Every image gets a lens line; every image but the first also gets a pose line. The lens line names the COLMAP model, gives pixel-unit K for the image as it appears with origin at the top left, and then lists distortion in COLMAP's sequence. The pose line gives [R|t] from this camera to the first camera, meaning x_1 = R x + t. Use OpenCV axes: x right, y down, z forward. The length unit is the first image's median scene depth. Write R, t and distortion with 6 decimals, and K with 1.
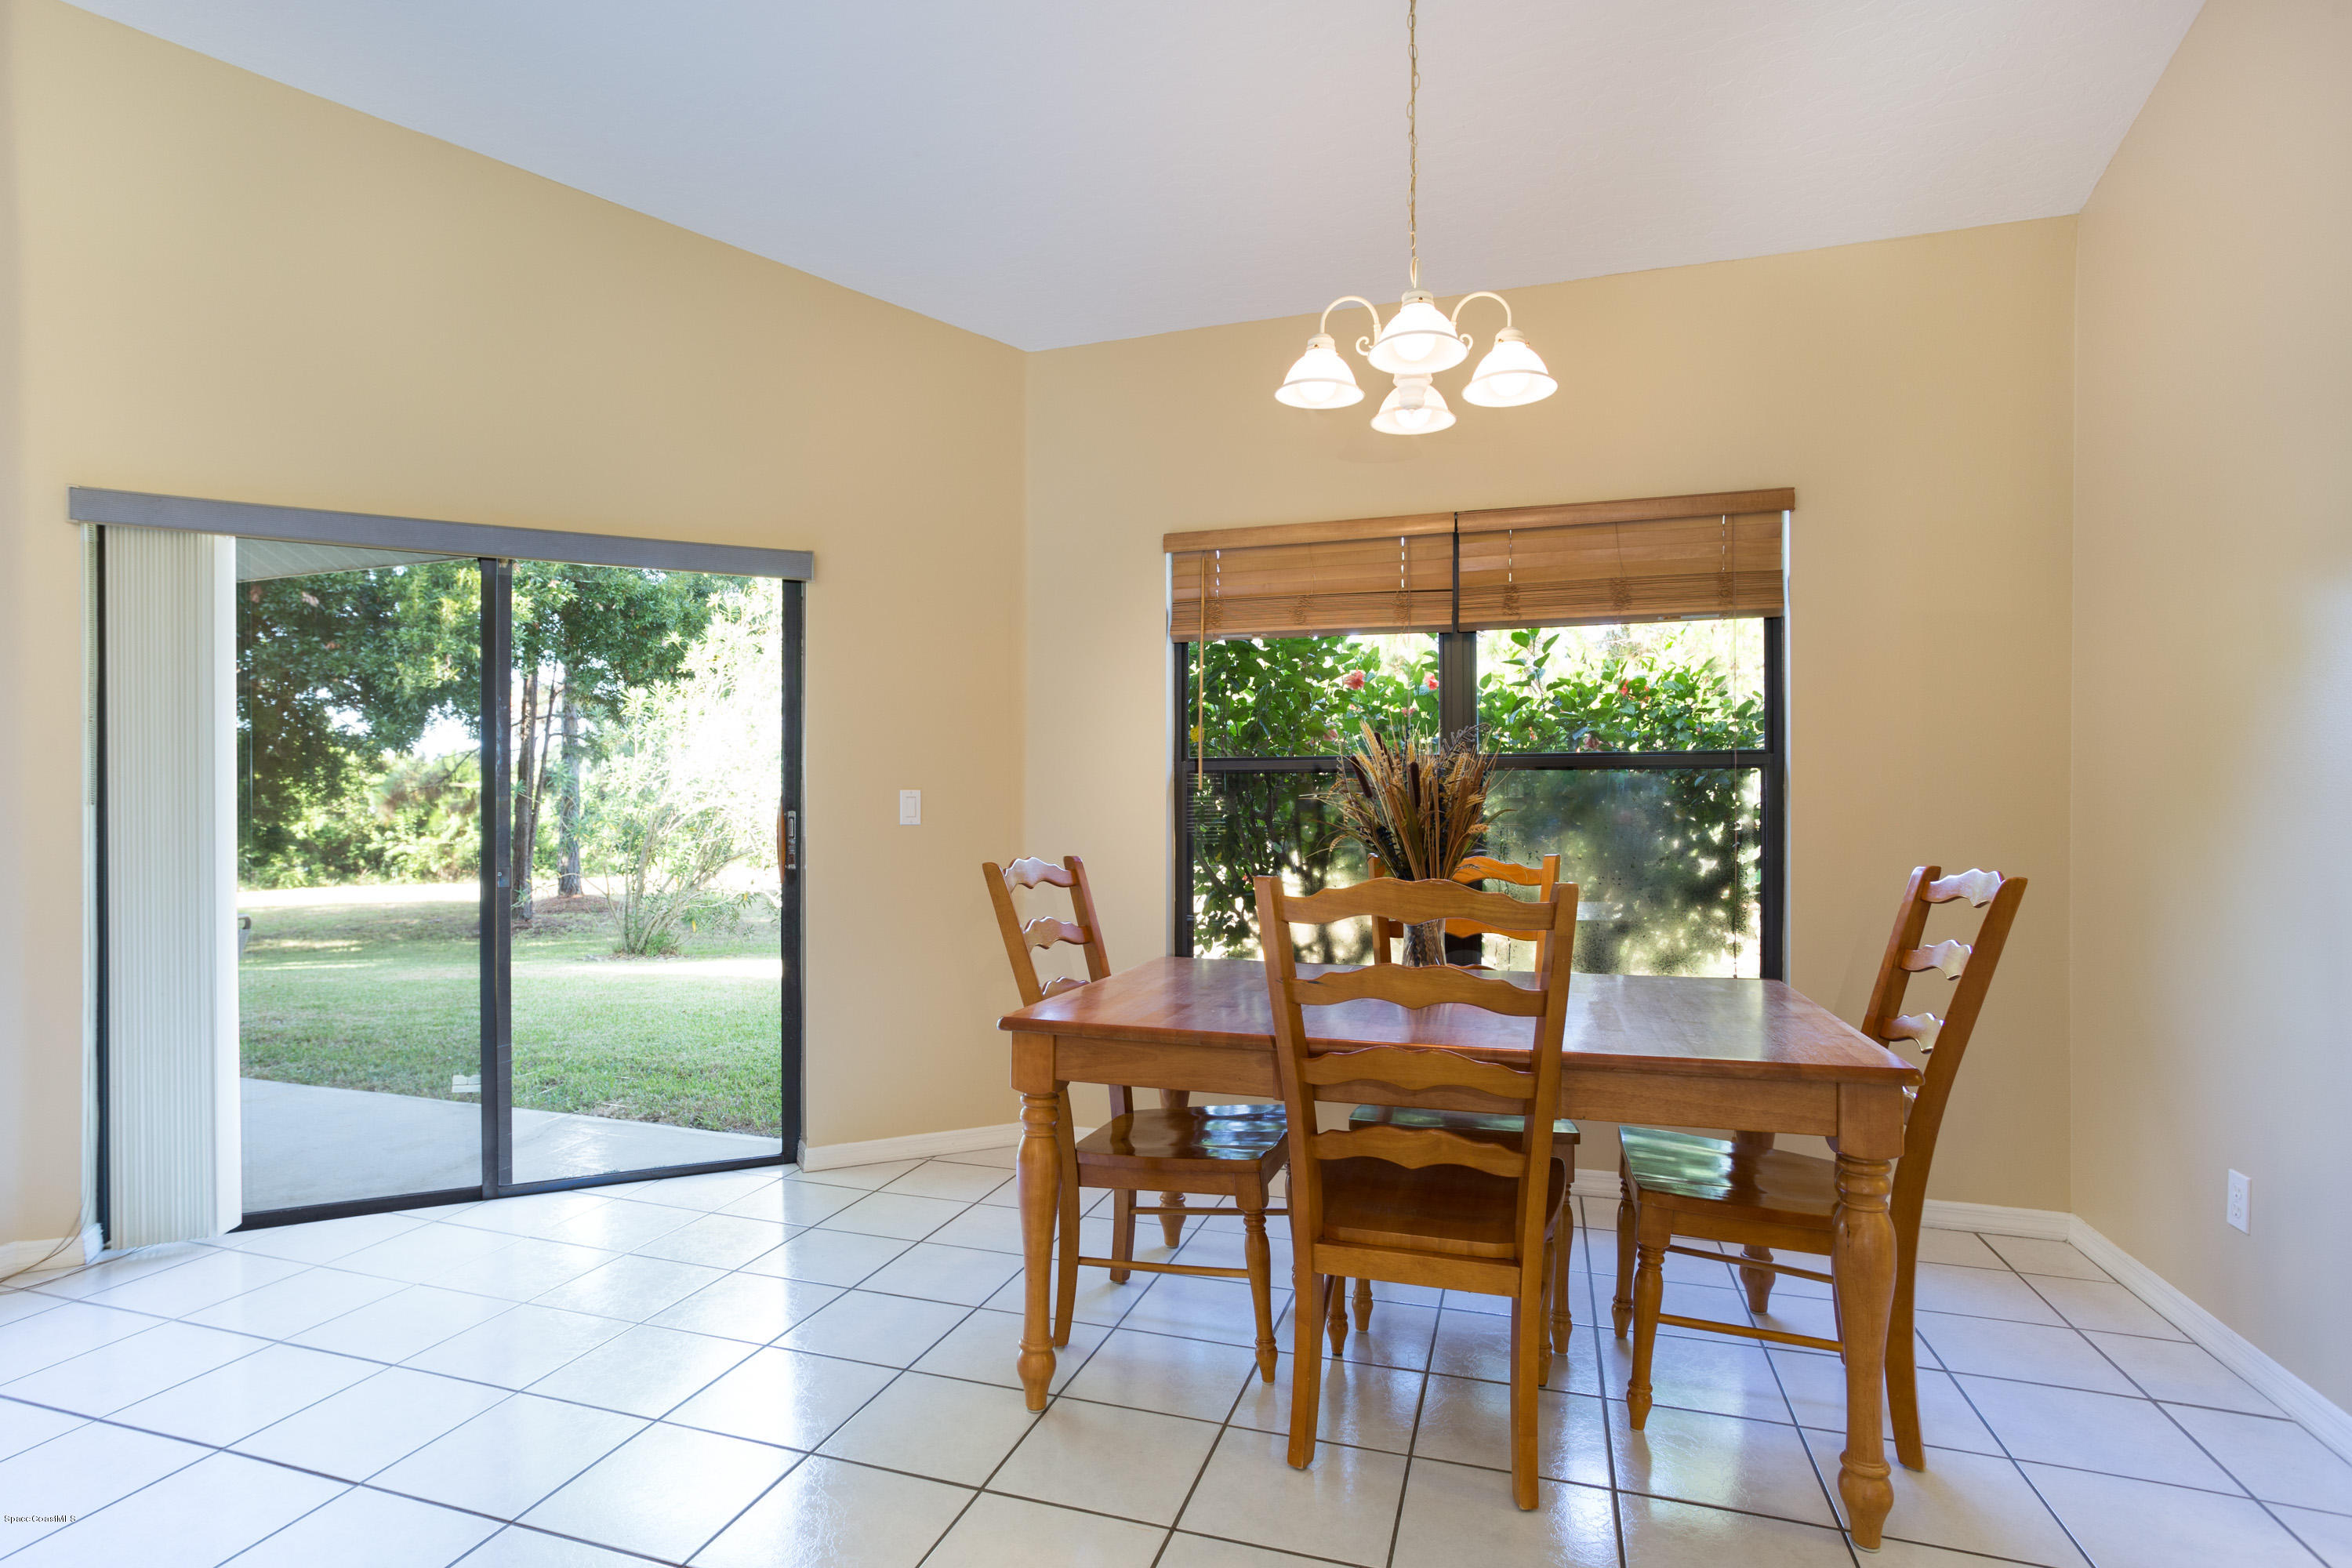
lens RADIAL K [[1151.6, 0, 1176.0], [0, 1151.6, 784.0], [0, 0, 1]] dist [-0.021388, 0.001064]
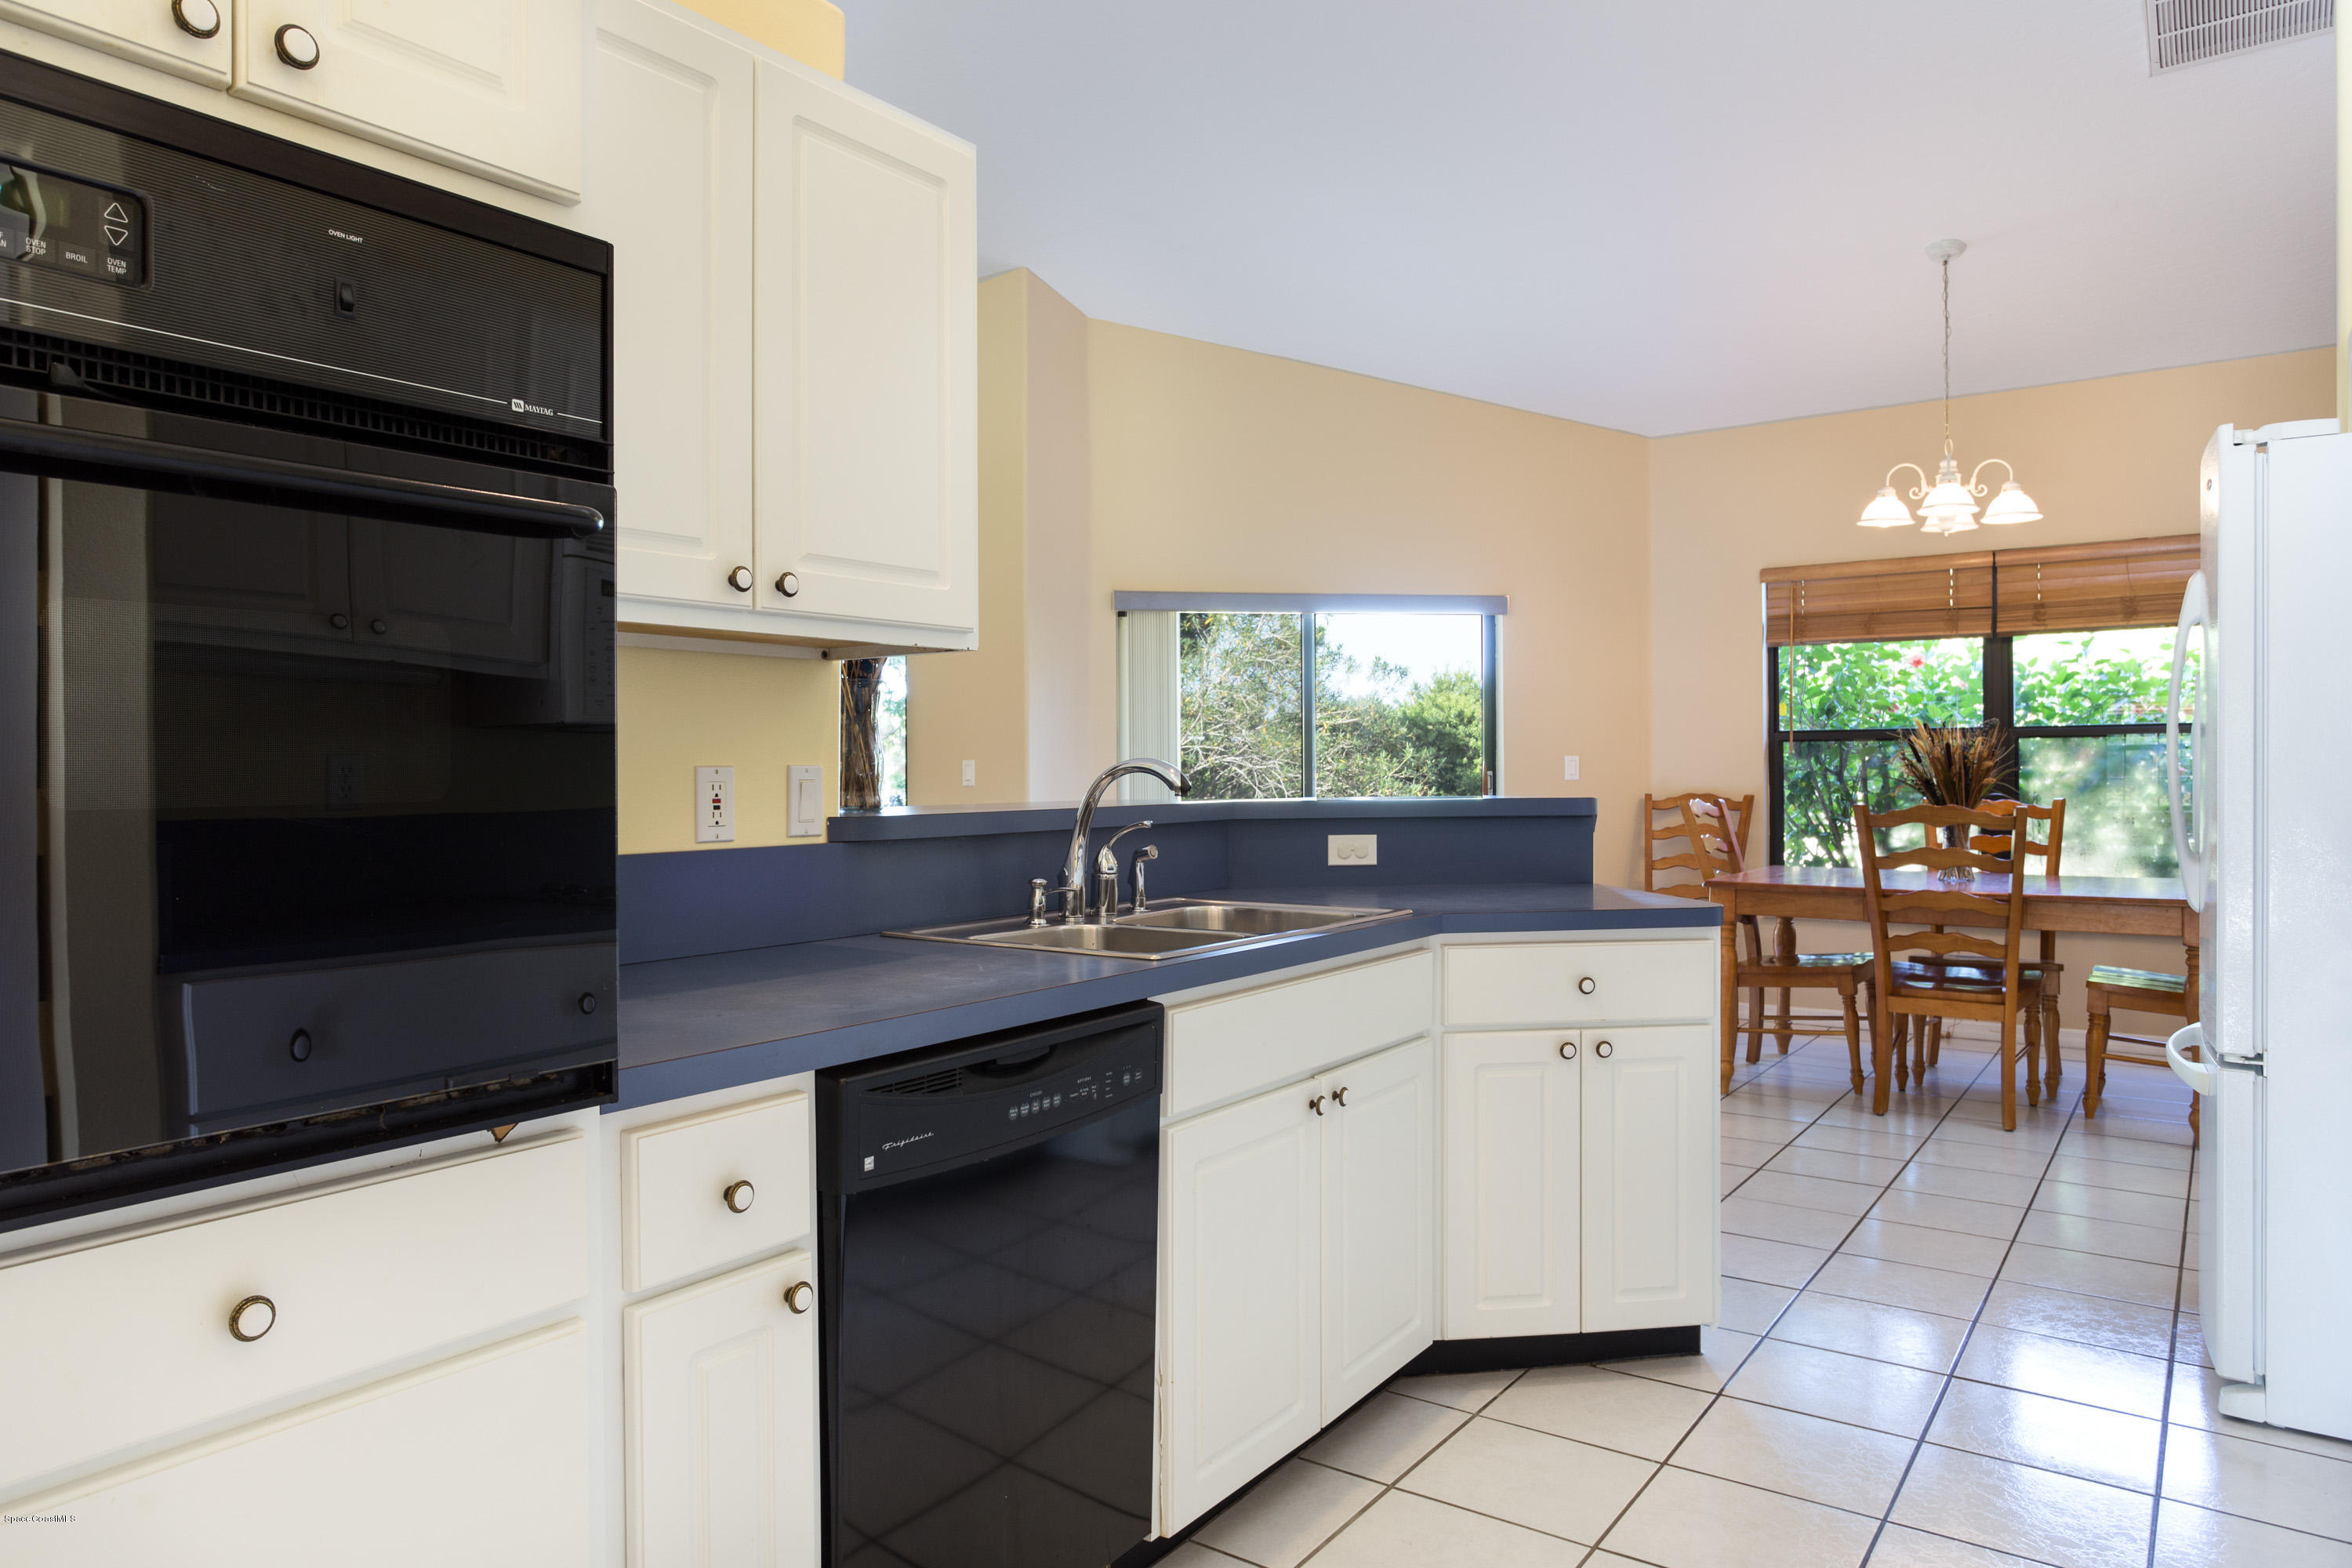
lens RADIAL K [[1456.3, 0, 1184.0], [0, 1456.3, 750.8], [0, 0, 1]] dist [-0.001916, -0.000685]
pose [[0.949321, -0.008109, -0.314205, -0.129805], [0.012330, 0.999858, 0.011449, -0.030124], [0.314067, -0.014743, 0.949286, -0.953084]]
